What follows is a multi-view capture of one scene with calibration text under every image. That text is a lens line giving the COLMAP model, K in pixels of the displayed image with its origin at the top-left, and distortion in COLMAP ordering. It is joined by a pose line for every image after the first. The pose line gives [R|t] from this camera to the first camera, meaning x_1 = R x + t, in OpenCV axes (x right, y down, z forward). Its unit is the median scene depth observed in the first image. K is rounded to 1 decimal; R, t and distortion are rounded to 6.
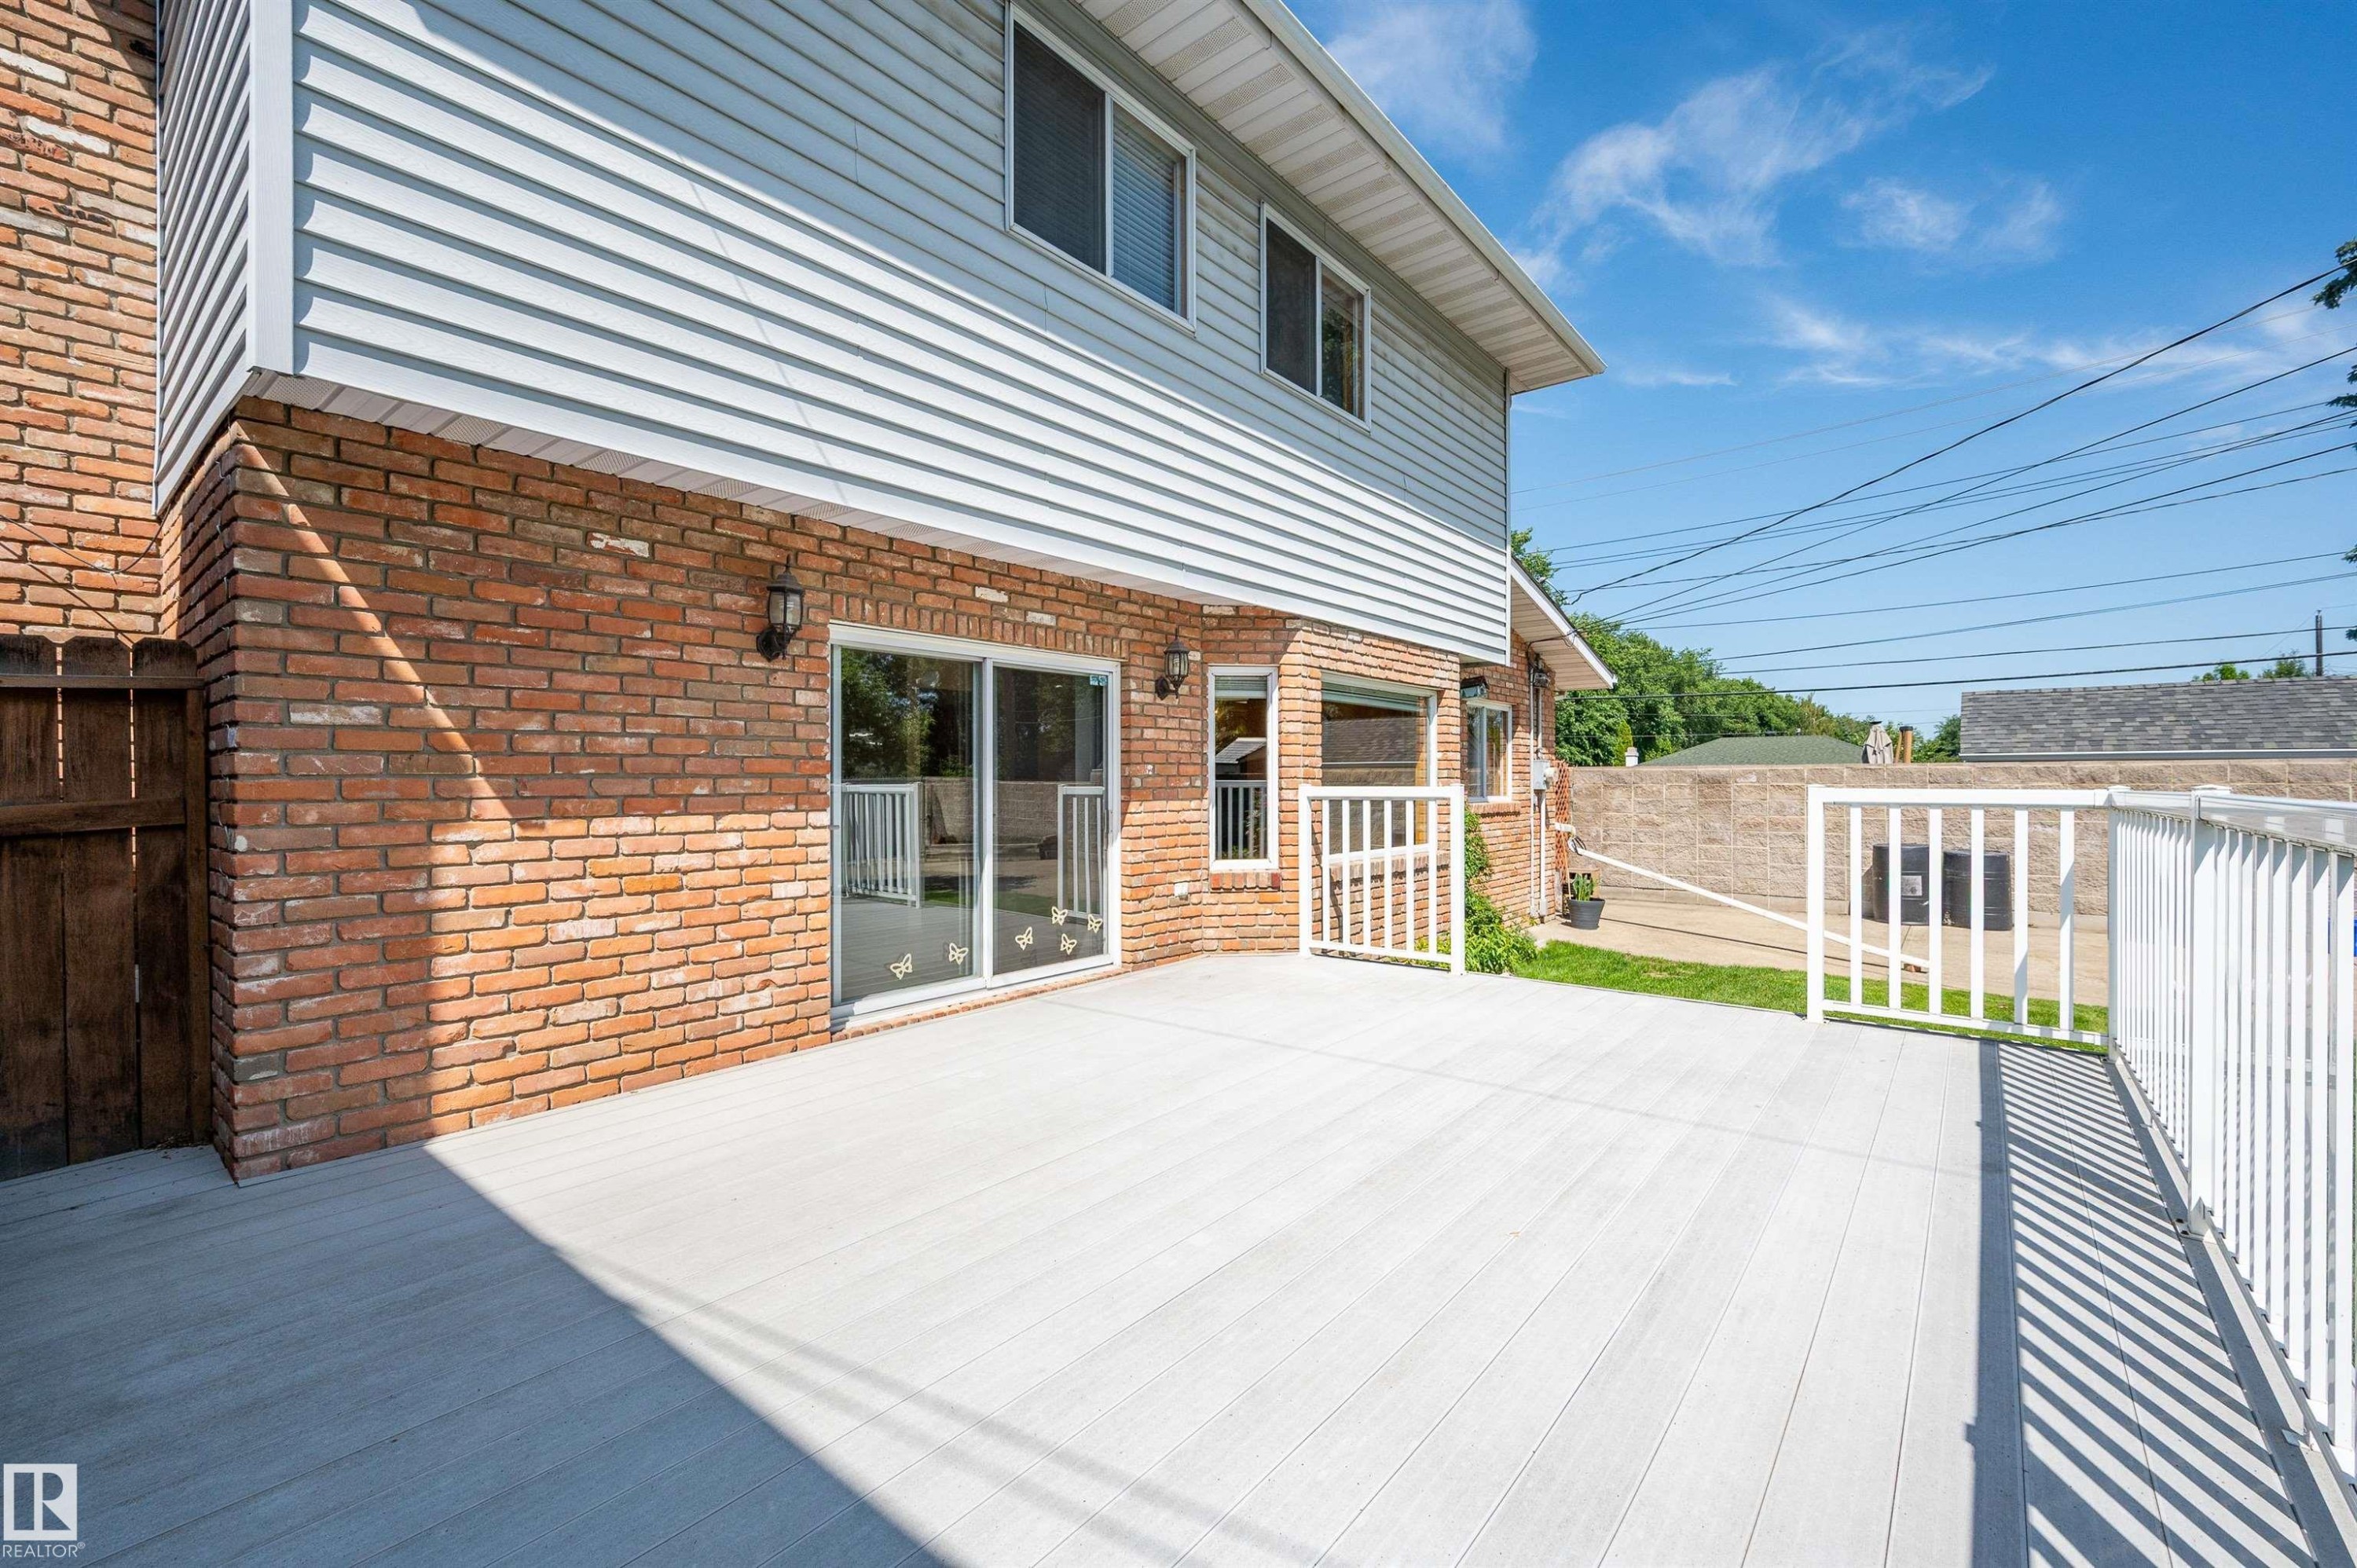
lens RADIAL K [[977.9, 0, 1196.2], [0, 977.9, 787.5], [0, 0, 1]] dist [-0.004880, 0.001336]
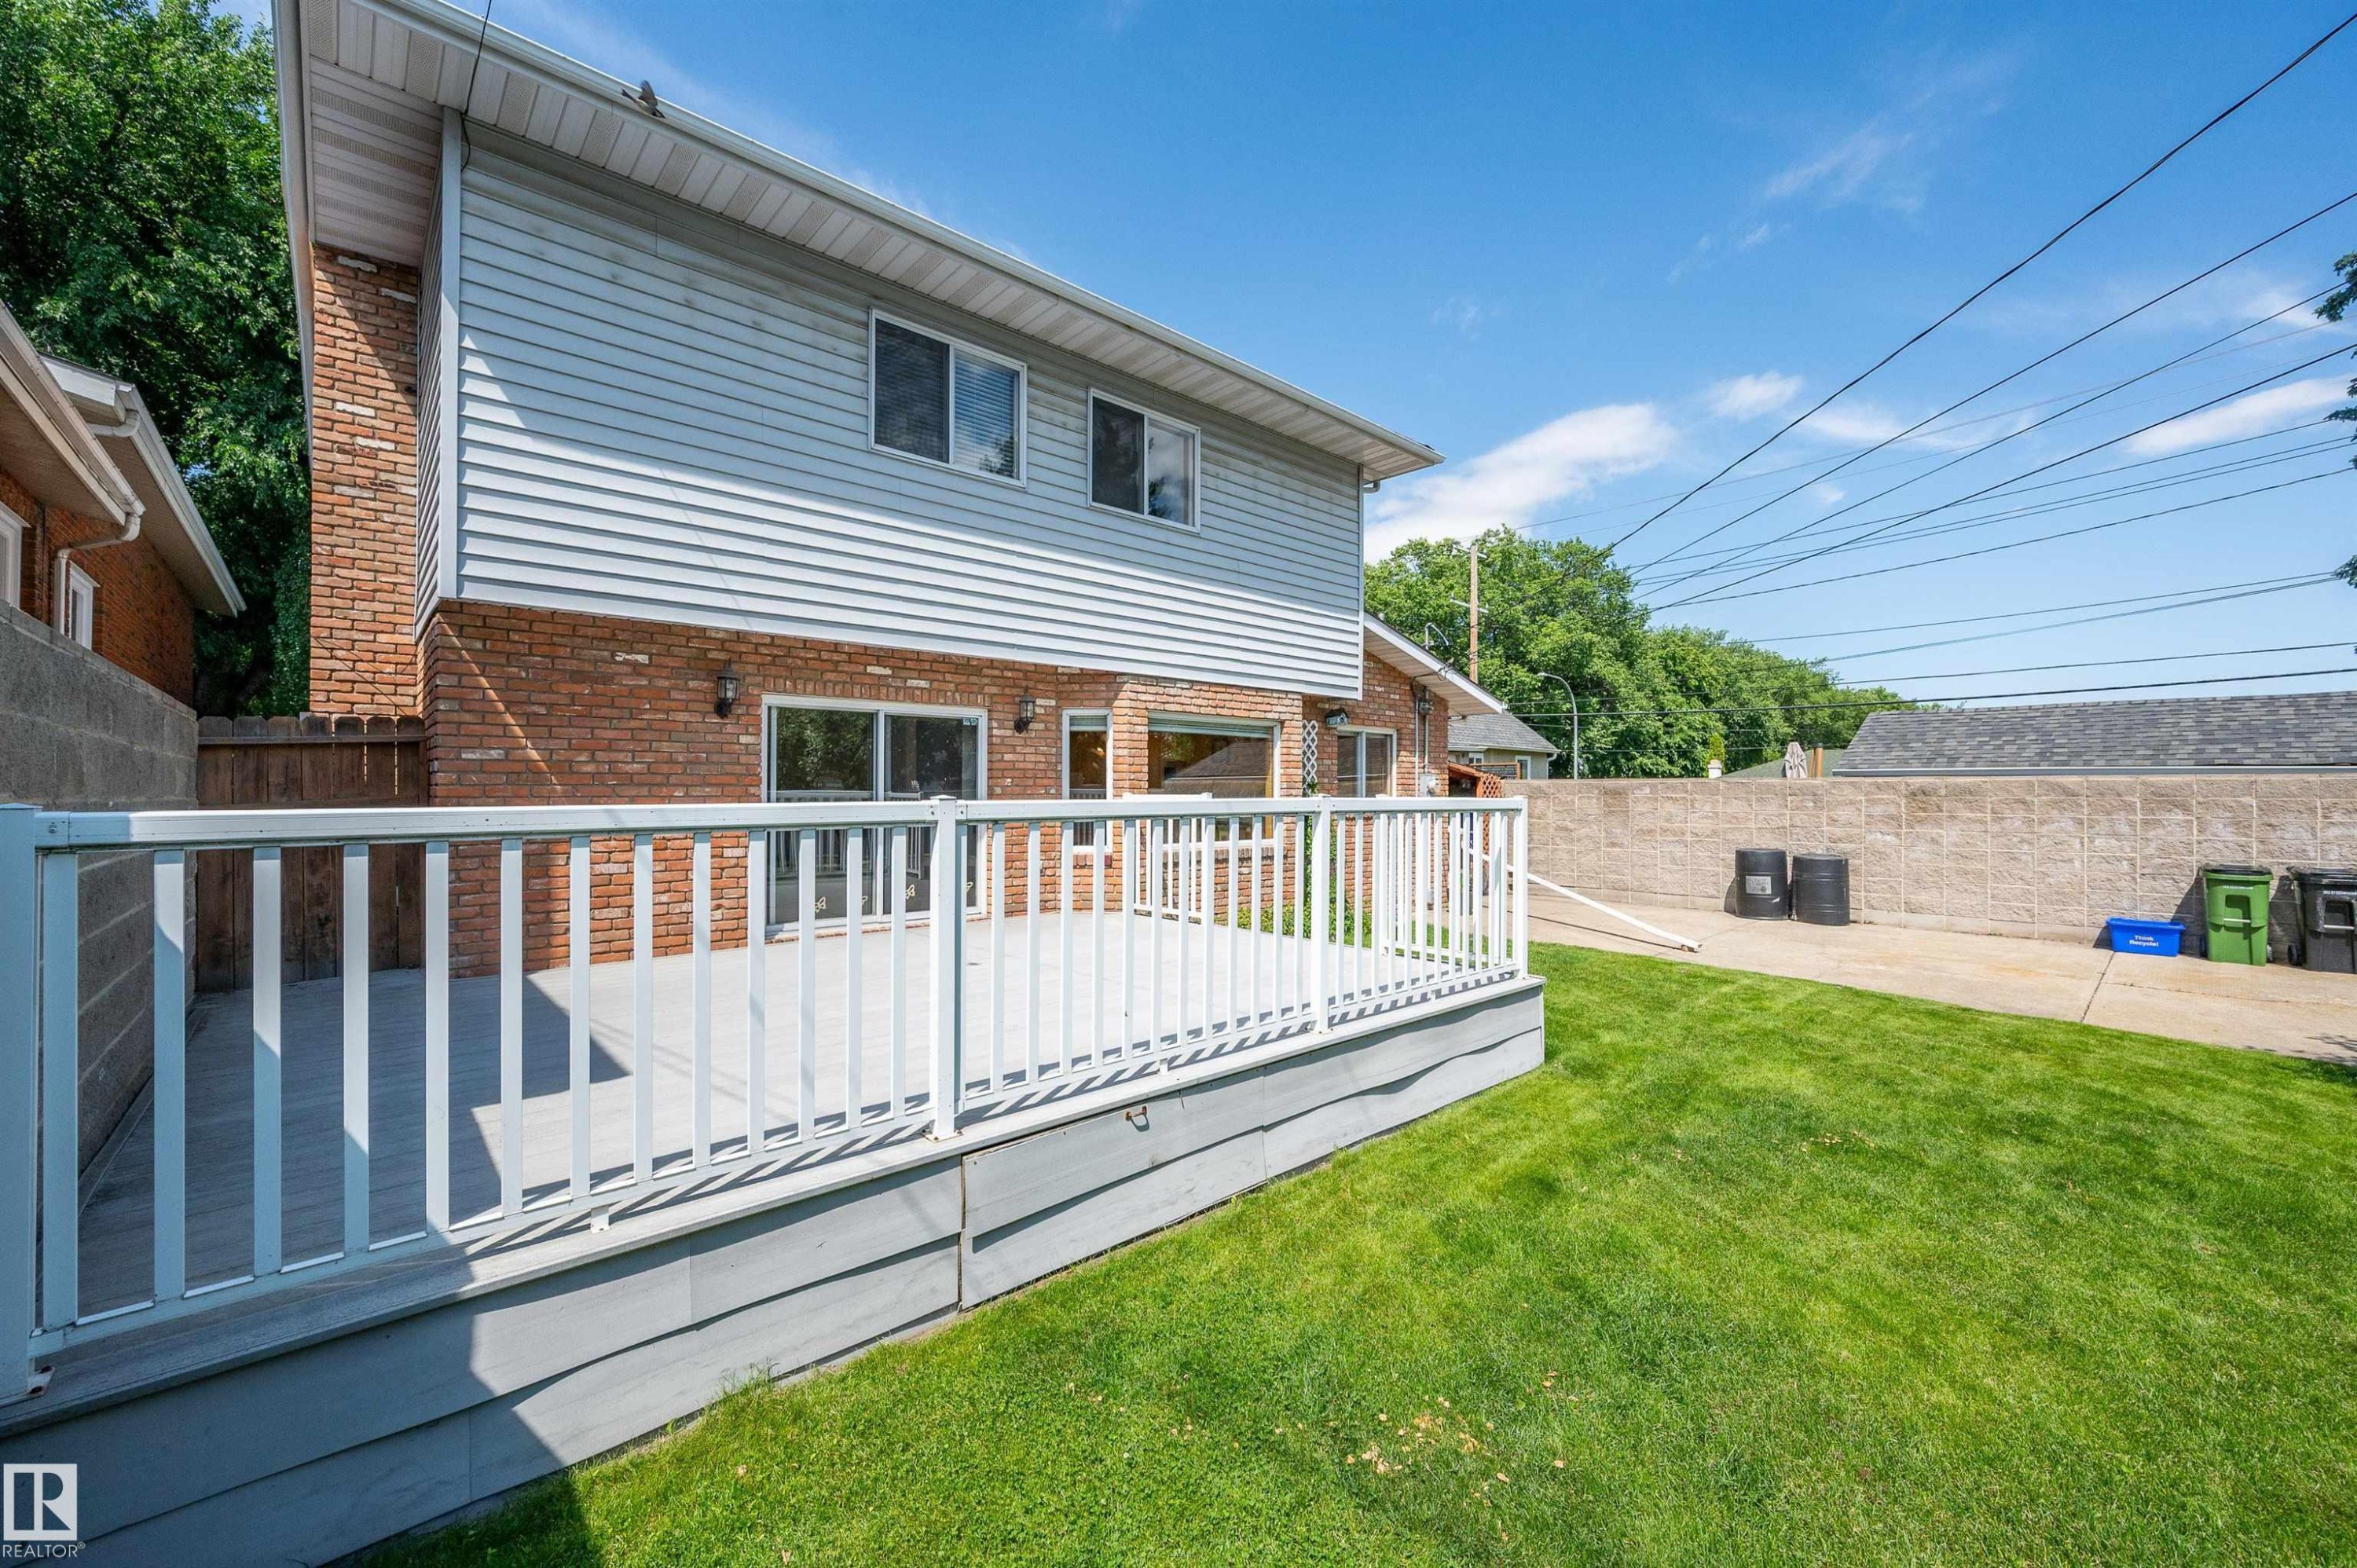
lens RADIAL K [[917.2, 0, 1164.6], [0, 917.2, 794.4], [0, 0, 1]] dist [-0.003560, -0.000151]
pose [[0.987246, 0.006312, -0.159077, 0.570584], [-0.006587, 0.999978, -0.001202, 0.000883], [0.159066, 0.002235, 0.987265, -0.451724]]
